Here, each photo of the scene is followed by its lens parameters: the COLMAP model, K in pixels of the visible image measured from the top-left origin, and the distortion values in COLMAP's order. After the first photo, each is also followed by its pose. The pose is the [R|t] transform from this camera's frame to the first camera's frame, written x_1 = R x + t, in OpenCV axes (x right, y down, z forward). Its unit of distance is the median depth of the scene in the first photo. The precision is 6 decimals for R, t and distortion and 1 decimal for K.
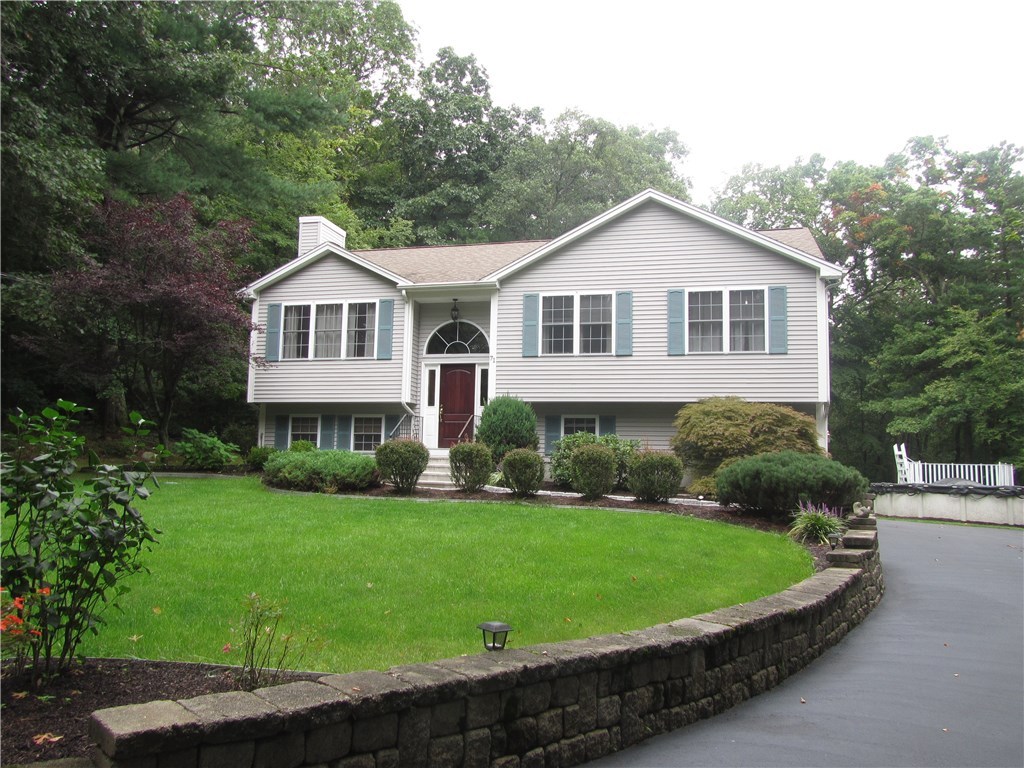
lens RADIAL K [[841.2, 0, 511.8], [0, 841.2, 386.0], [0, 0, 1]] dist [-0.001749, -0.004648]
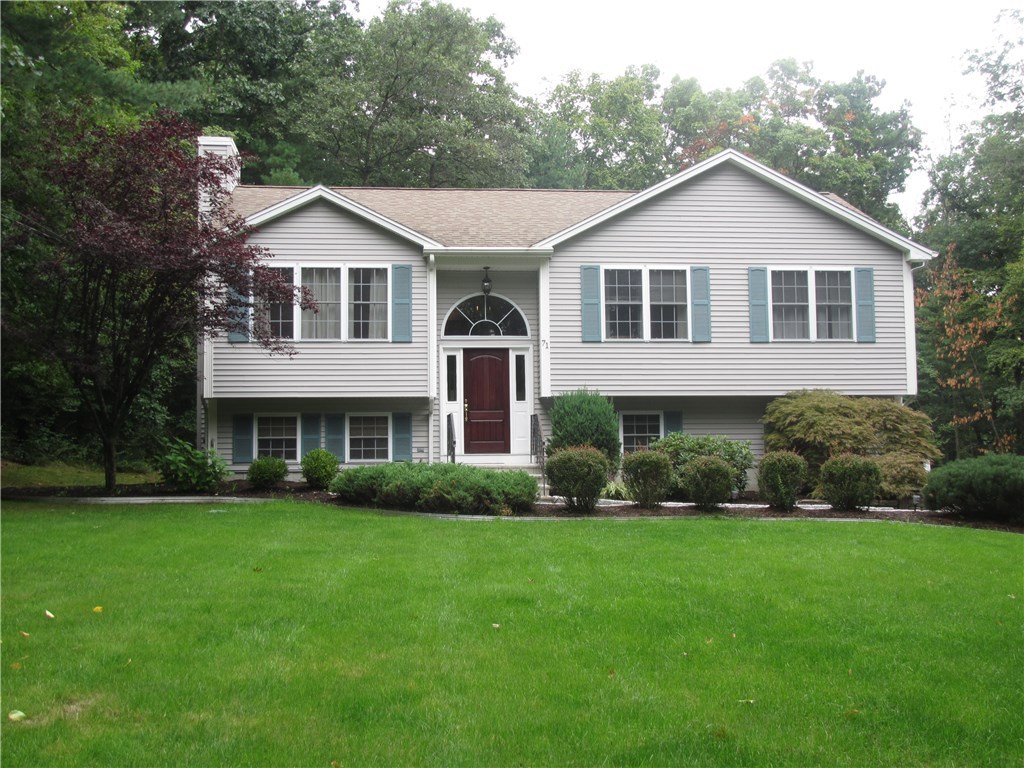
lens RADIAL K [[1197.7, 0, 511.0], [0, 1197.7, 384.2], [0, 0, 1]] dist [0.030140, 0.000000]
pose [[0.937254, -0.006315, 0.348589, -0.464876], [-0.005472, 0.999446, 0.032818, -0.031229], [-0.348603, -0.032666, 0.936701, -0.082917]]
